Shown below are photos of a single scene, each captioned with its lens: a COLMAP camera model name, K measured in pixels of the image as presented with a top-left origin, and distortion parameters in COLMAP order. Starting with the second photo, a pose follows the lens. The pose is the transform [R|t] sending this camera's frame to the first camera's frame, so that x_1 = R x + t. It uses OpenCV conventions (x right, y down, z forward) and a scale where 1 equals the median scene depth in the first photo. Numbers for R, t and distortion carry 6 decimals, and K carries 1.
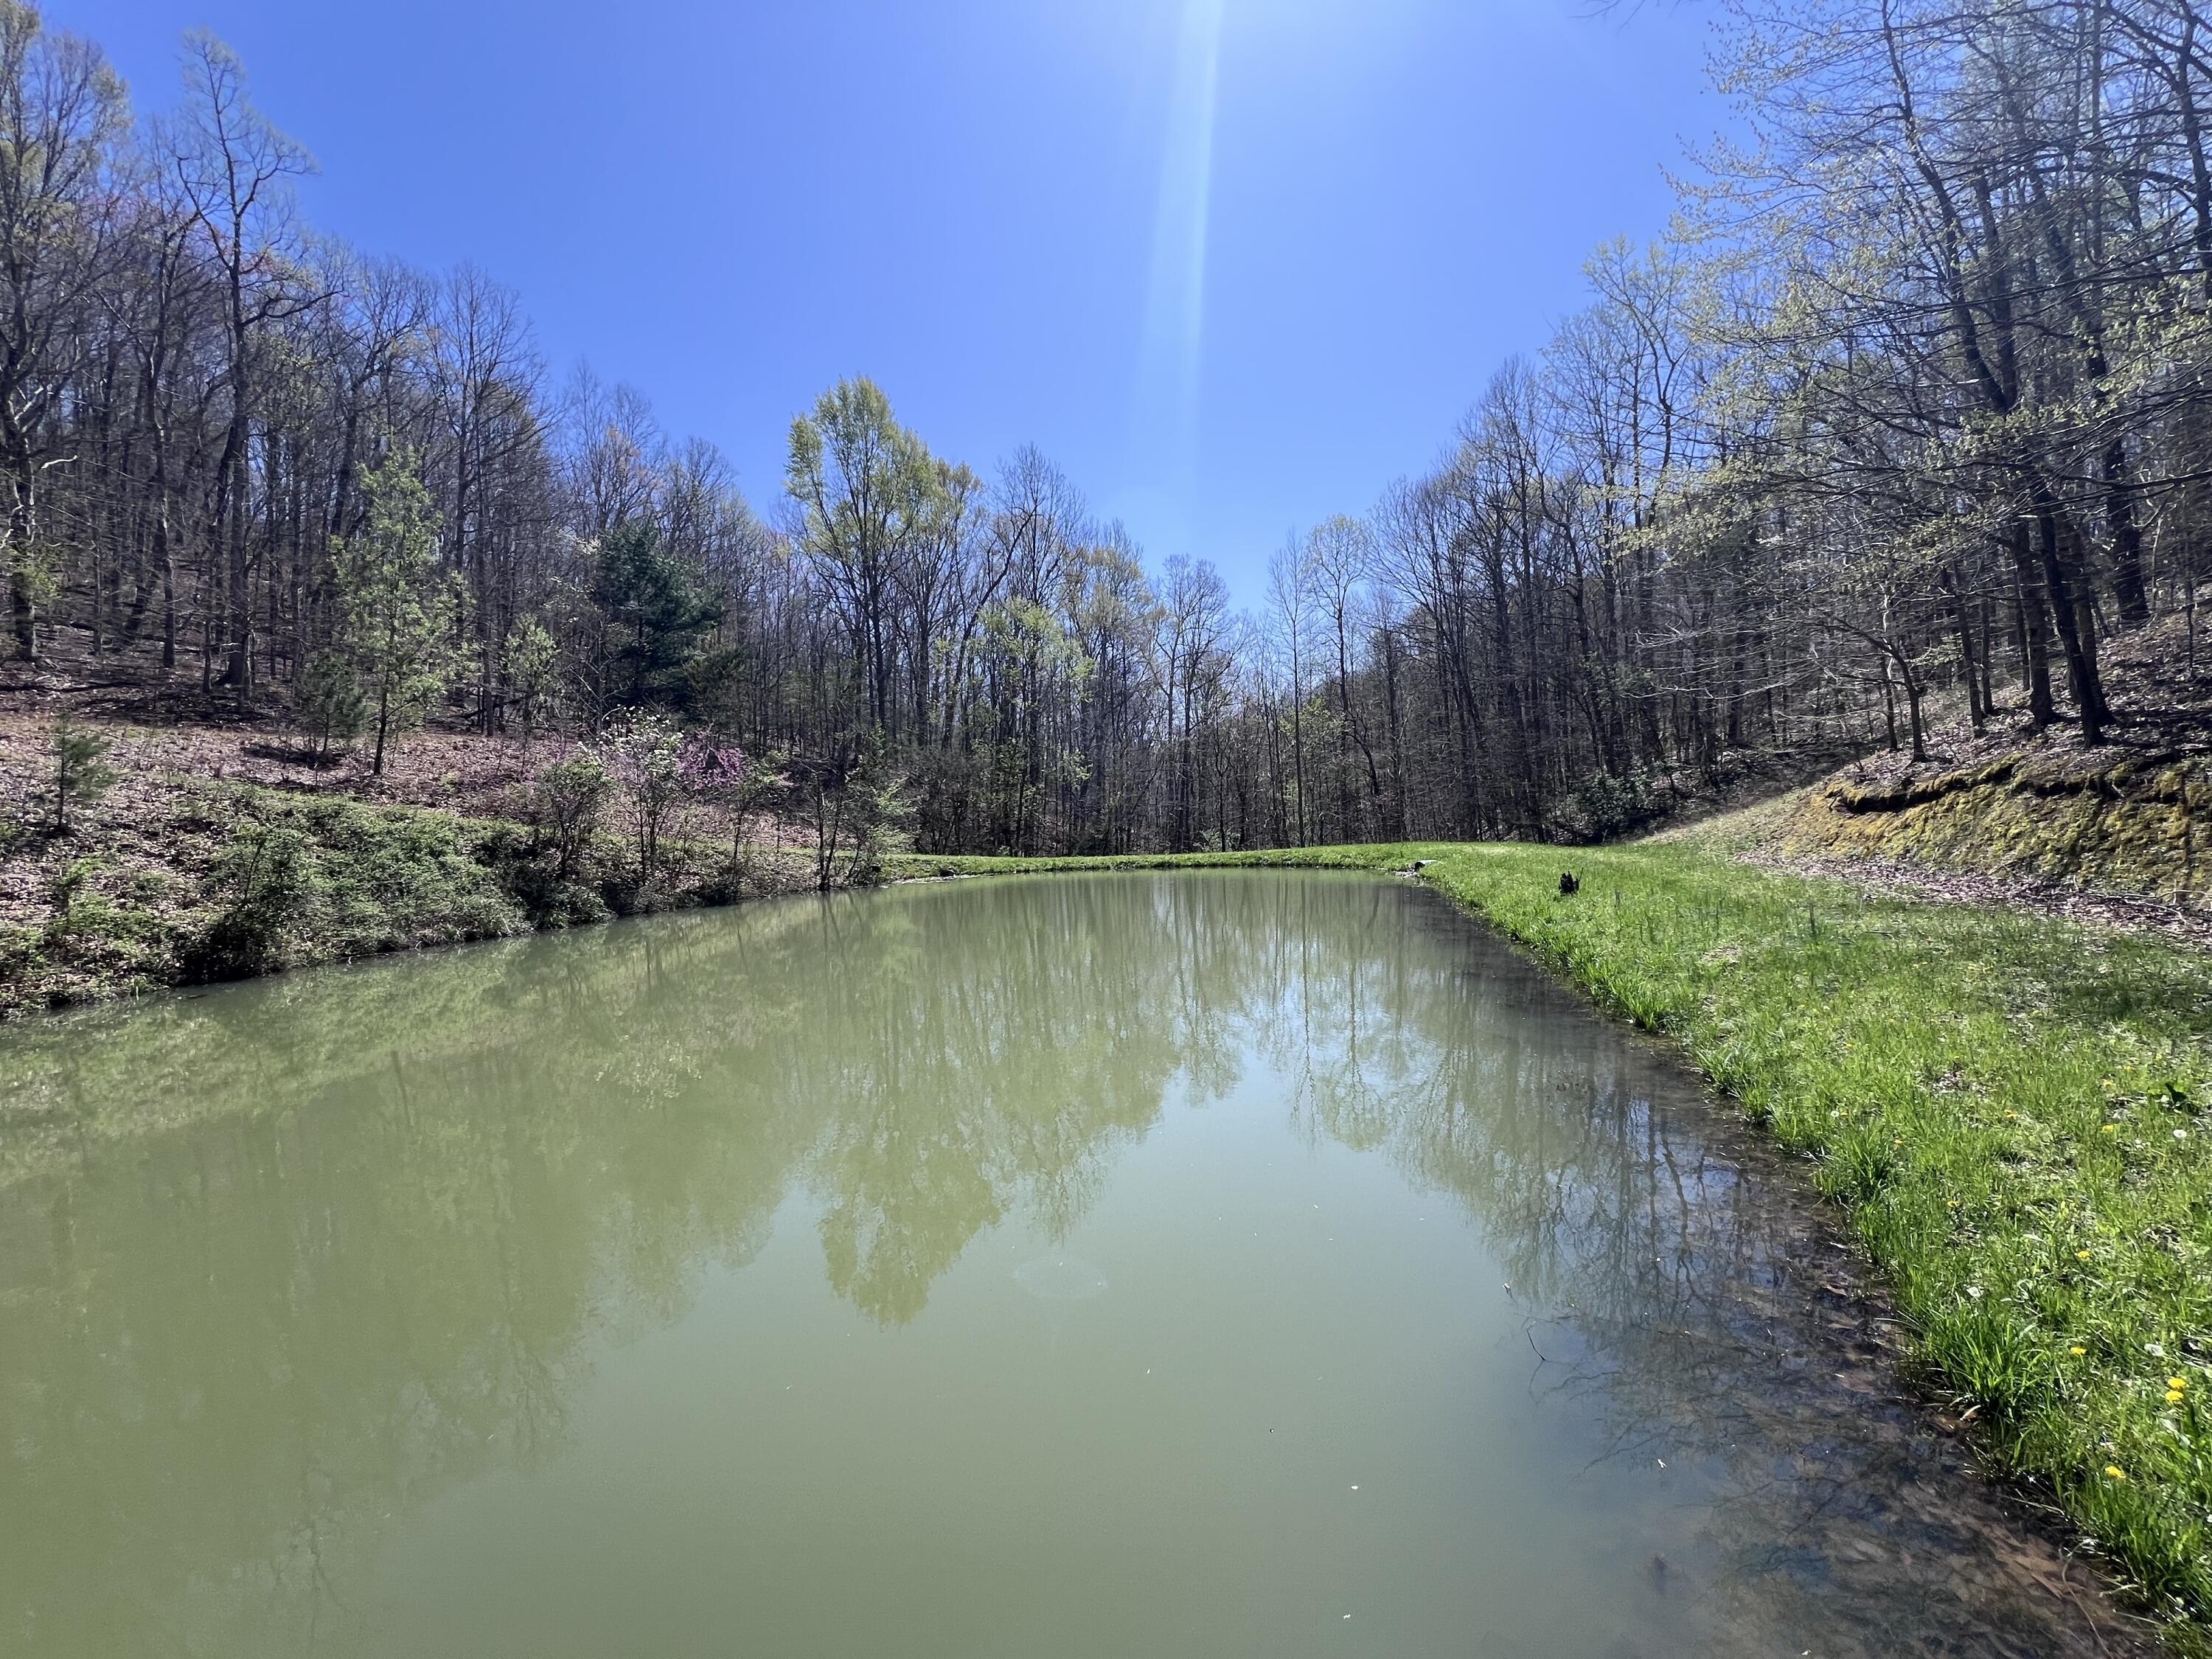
lens RADIAL K [[882.7, 0, 1109.3], [0, 882.7, 836.1], [0, 0, 1]] dist [-0.000356, 0.000728]
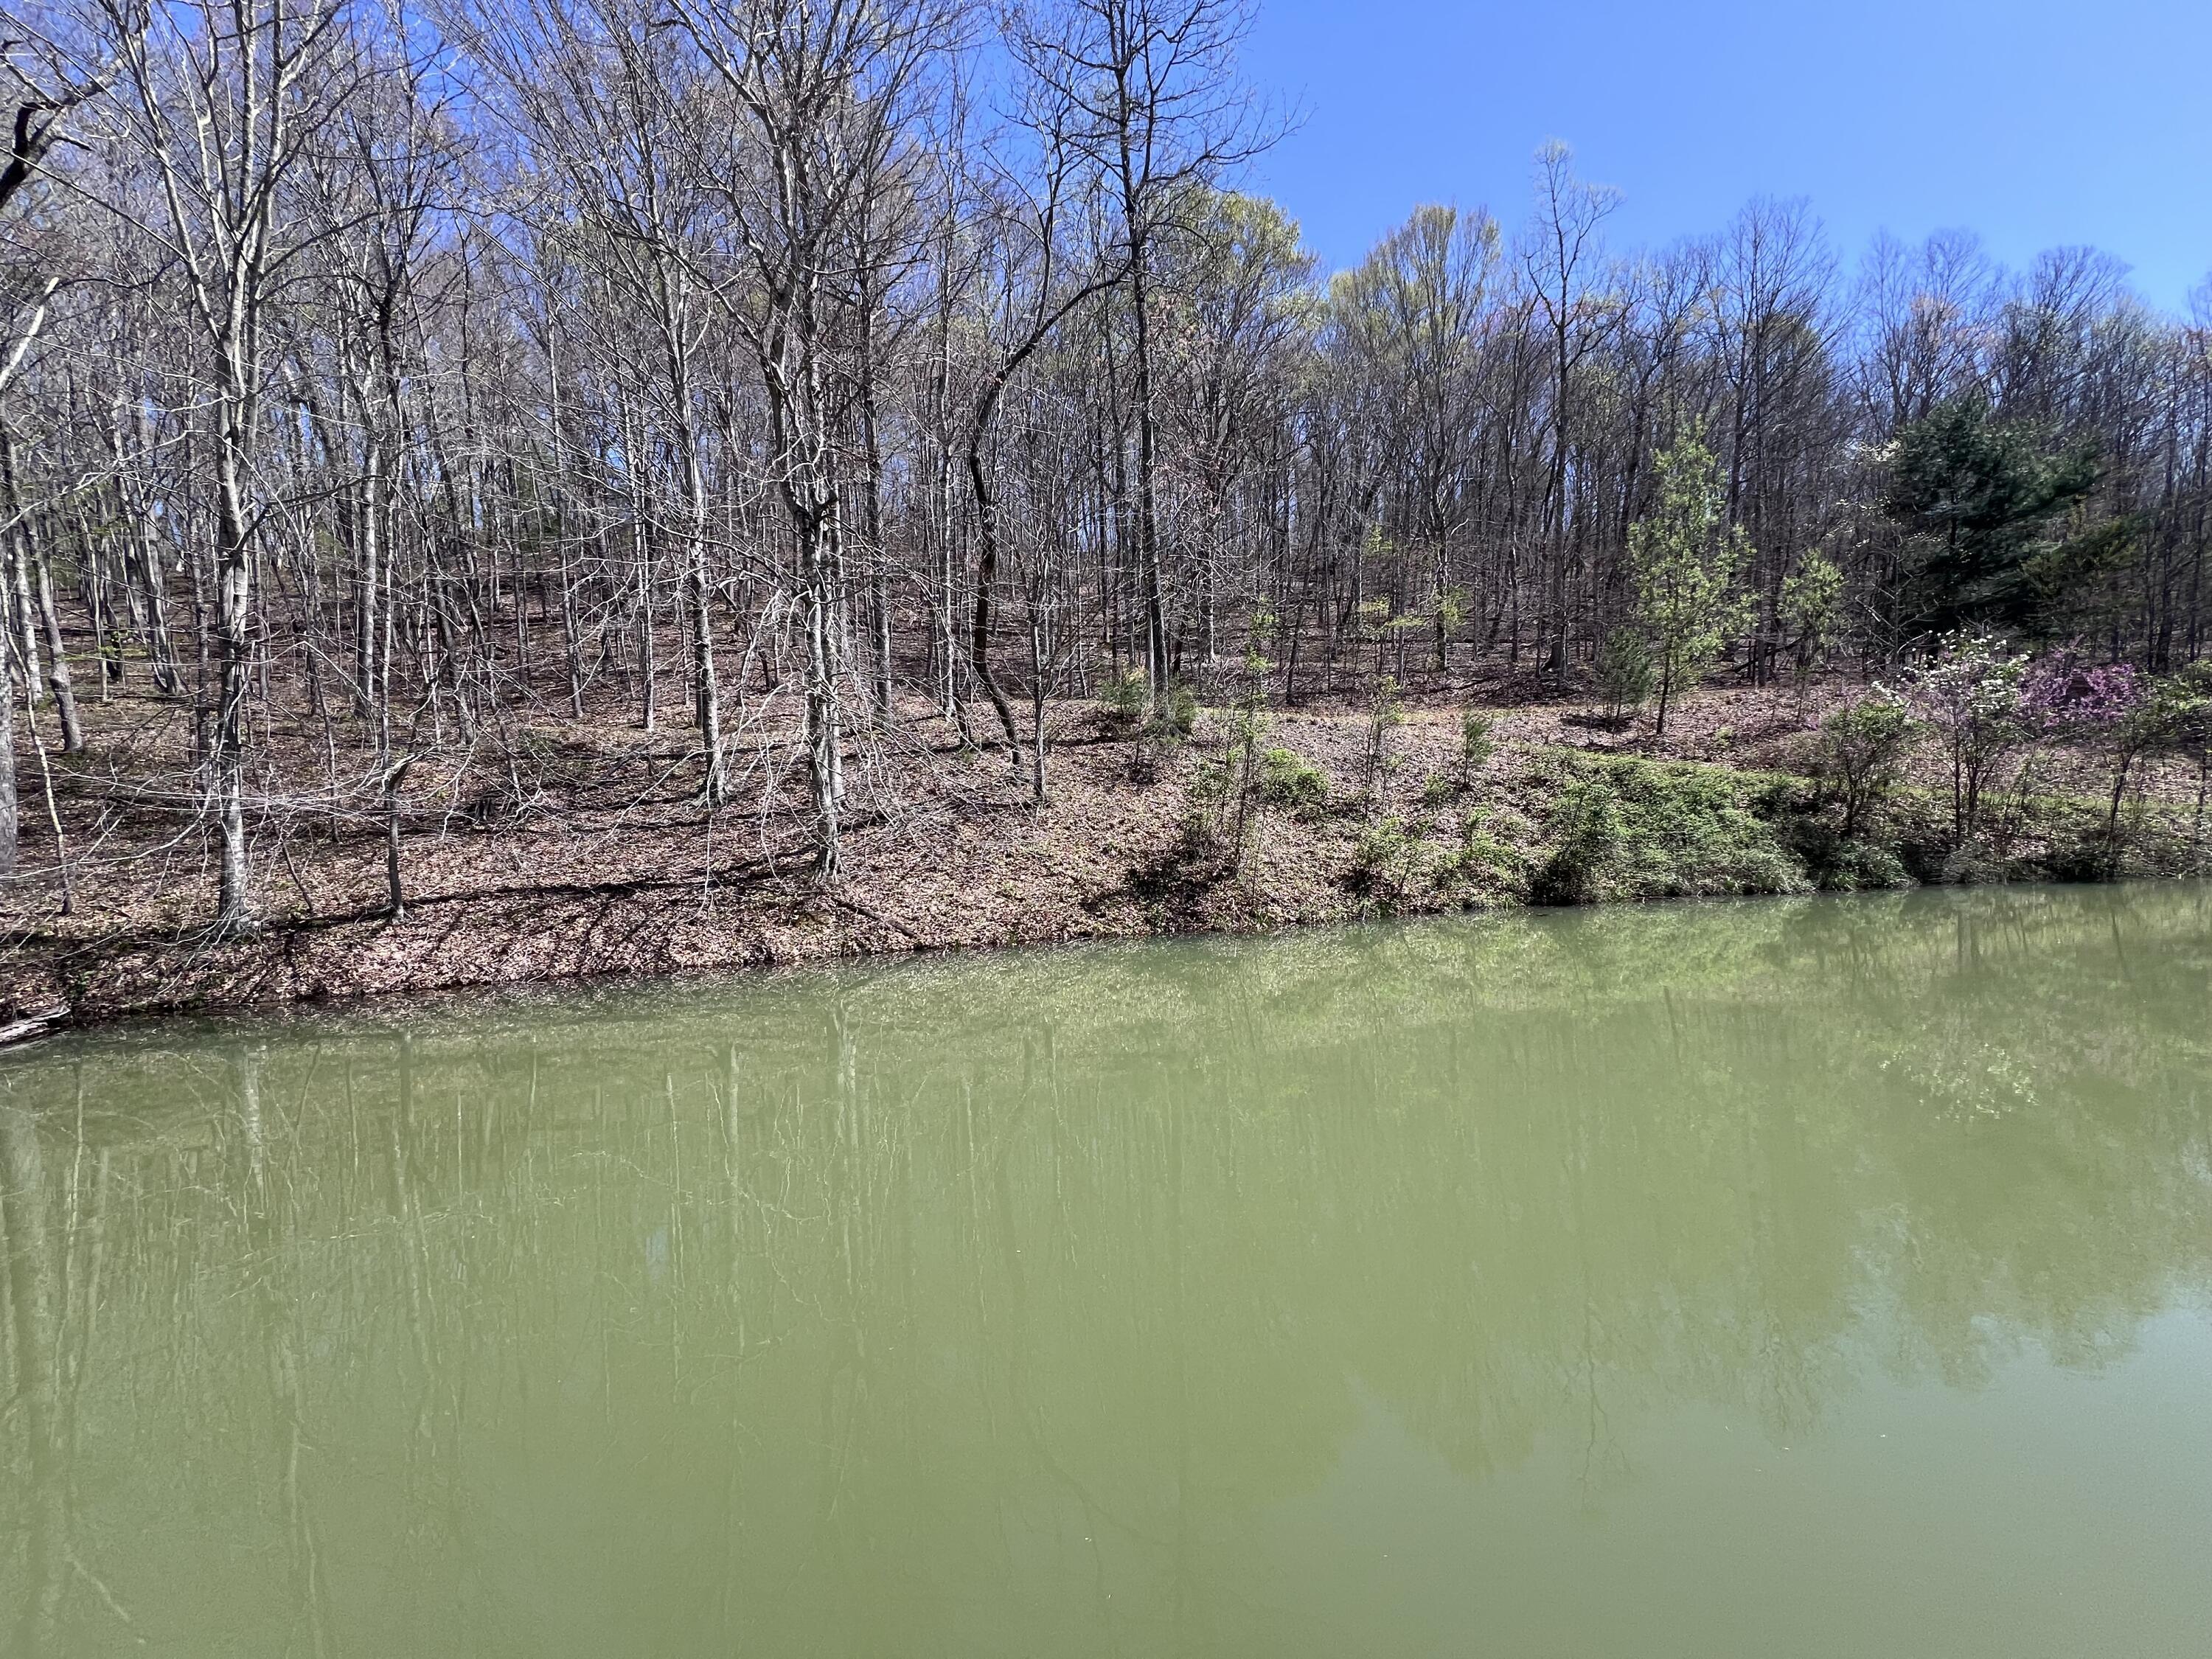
lens RADIAL K [[882.7, 0, 1109.3], [0, 882.7, 836.1], [0, 0, 1]] dist [-0.000356, 0.000728]
pose [[0.329364, 0.046542, -0.943055, -0.013770], [0.004037, 0.998706, 0.050699, -0.000799], [0.944194, -0.020506, 0.328750, -0.009517]]
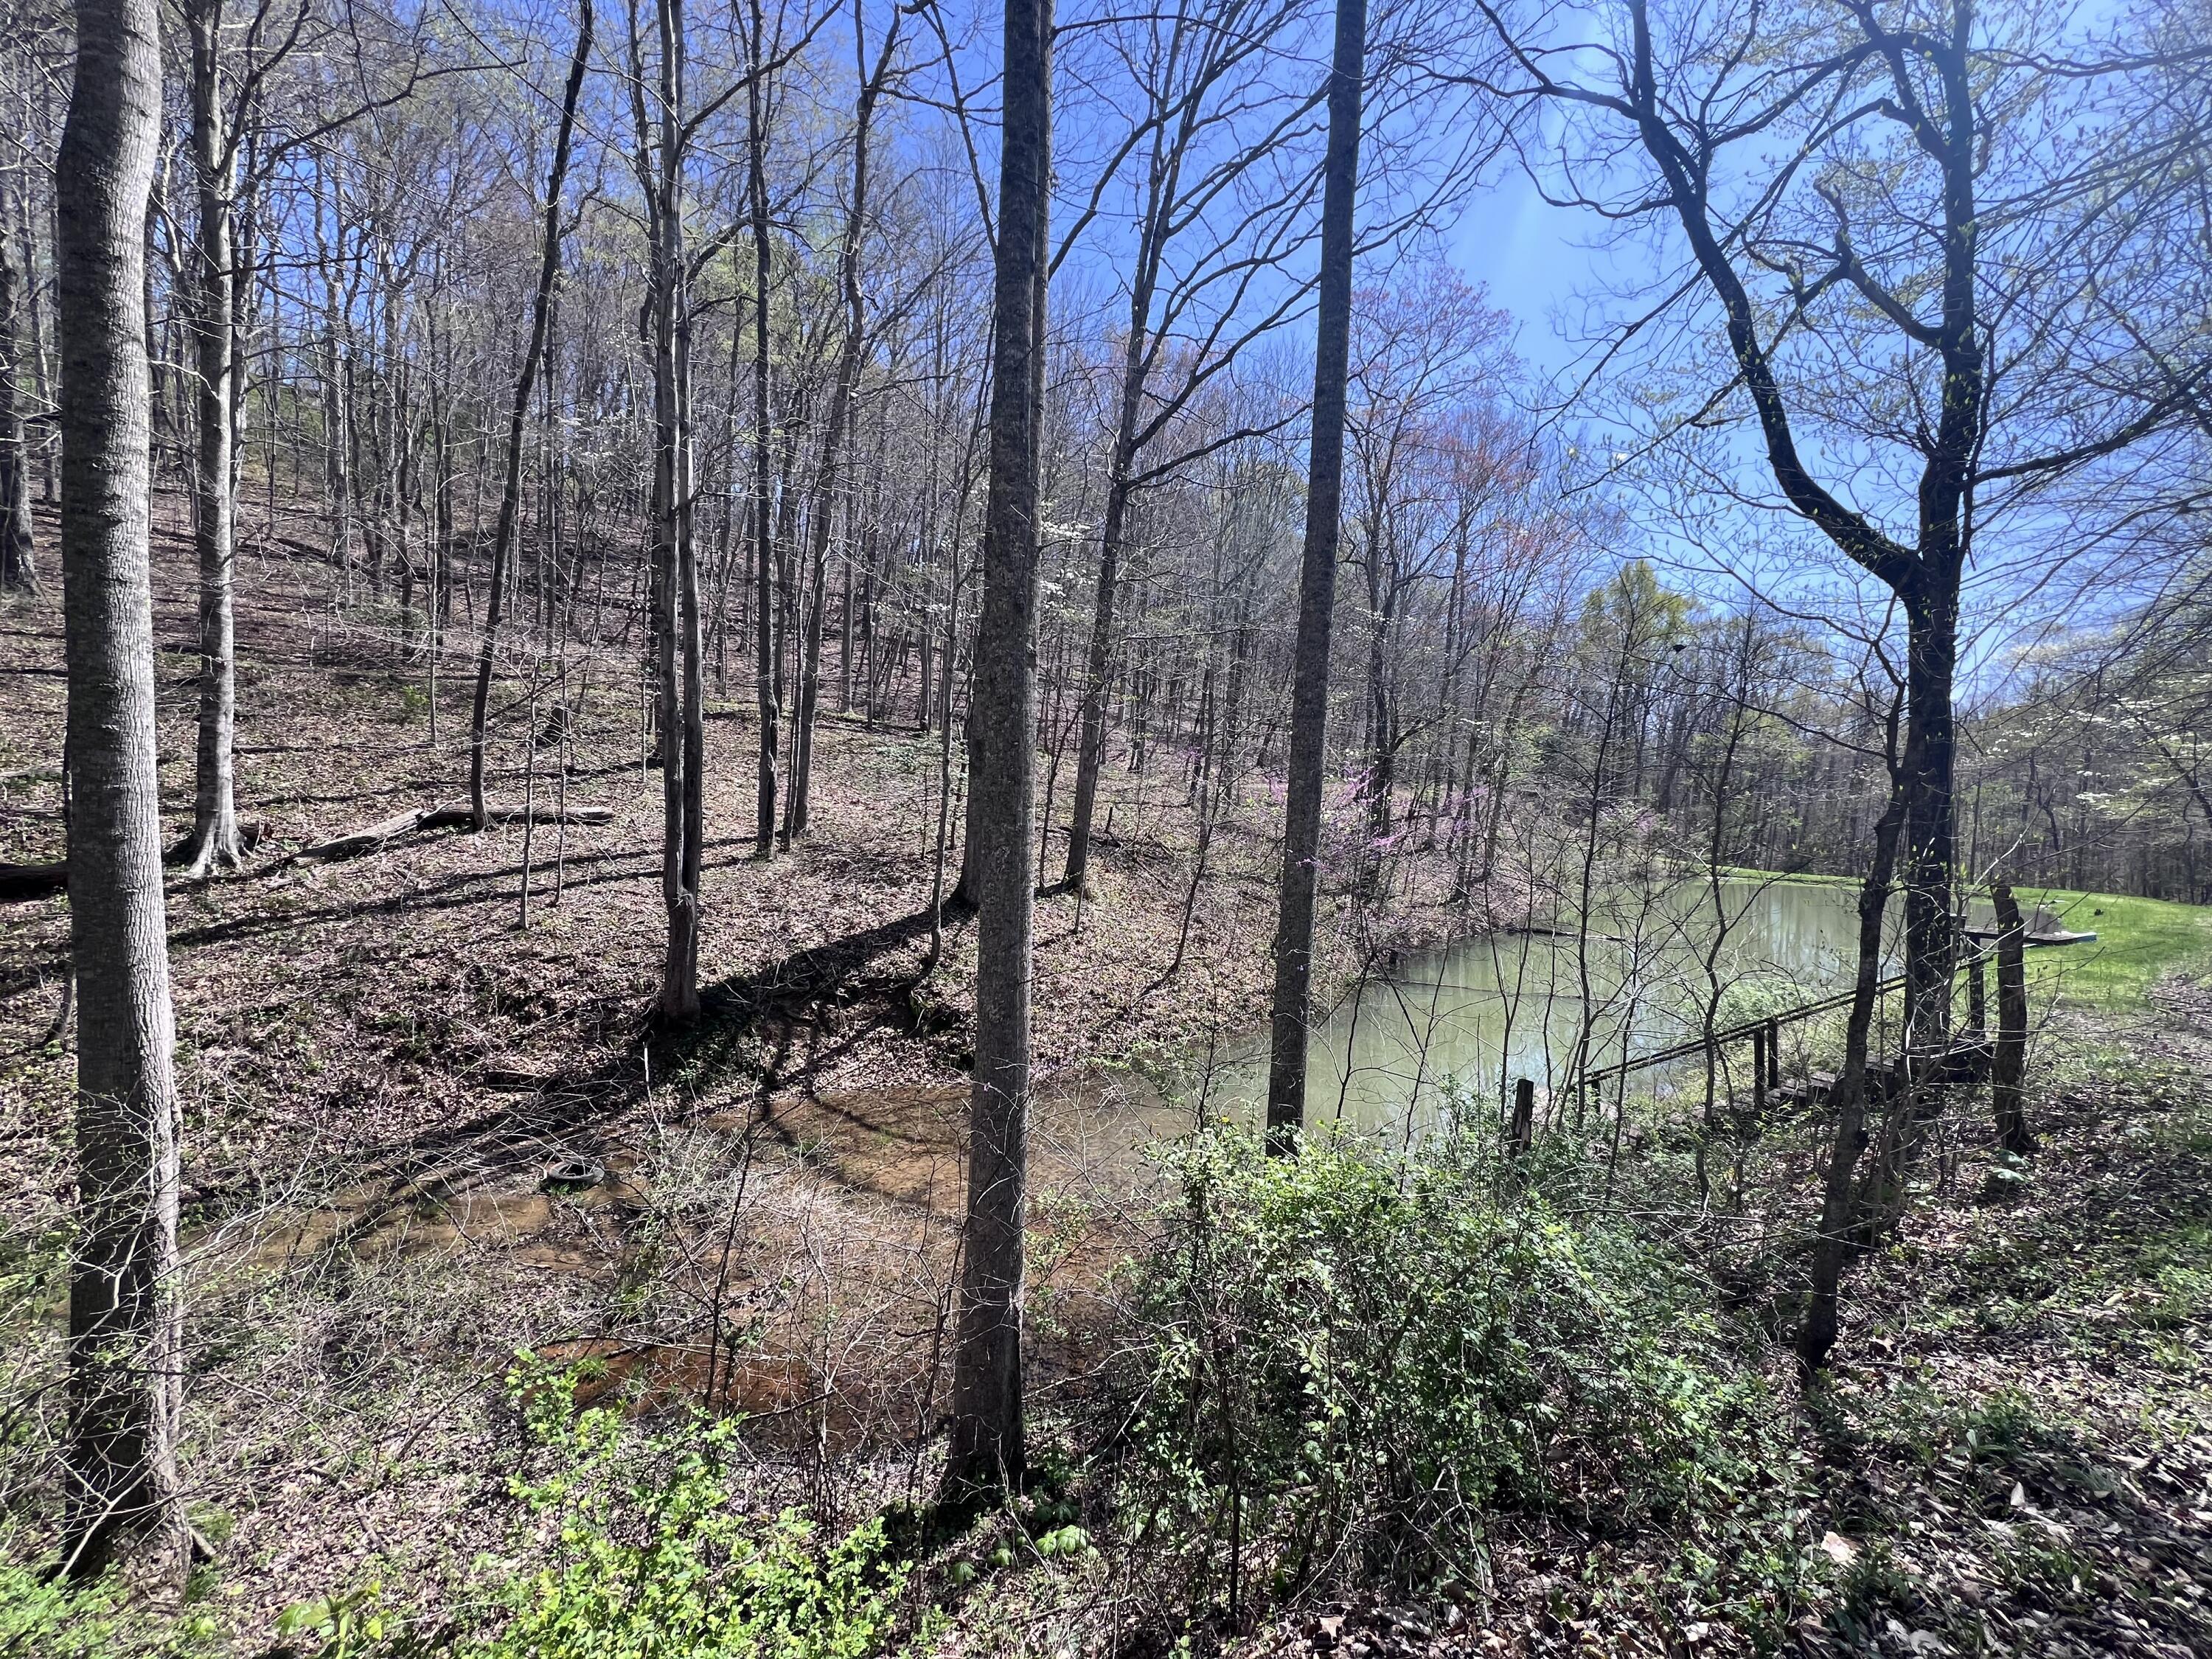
lens RADIAL K [[882.7, 0, 1109.3], [0, 882.7, 836.1], [0, 0, 1]] dist [-0.000356, 0.000728]
pose [[0.846028, 0.095402, -0.524534, -0.398416], [-0.079052, 0.995431, 0.053544, -0.052333], [0.527246, -0.003834, 0.849704, -1.731074]]
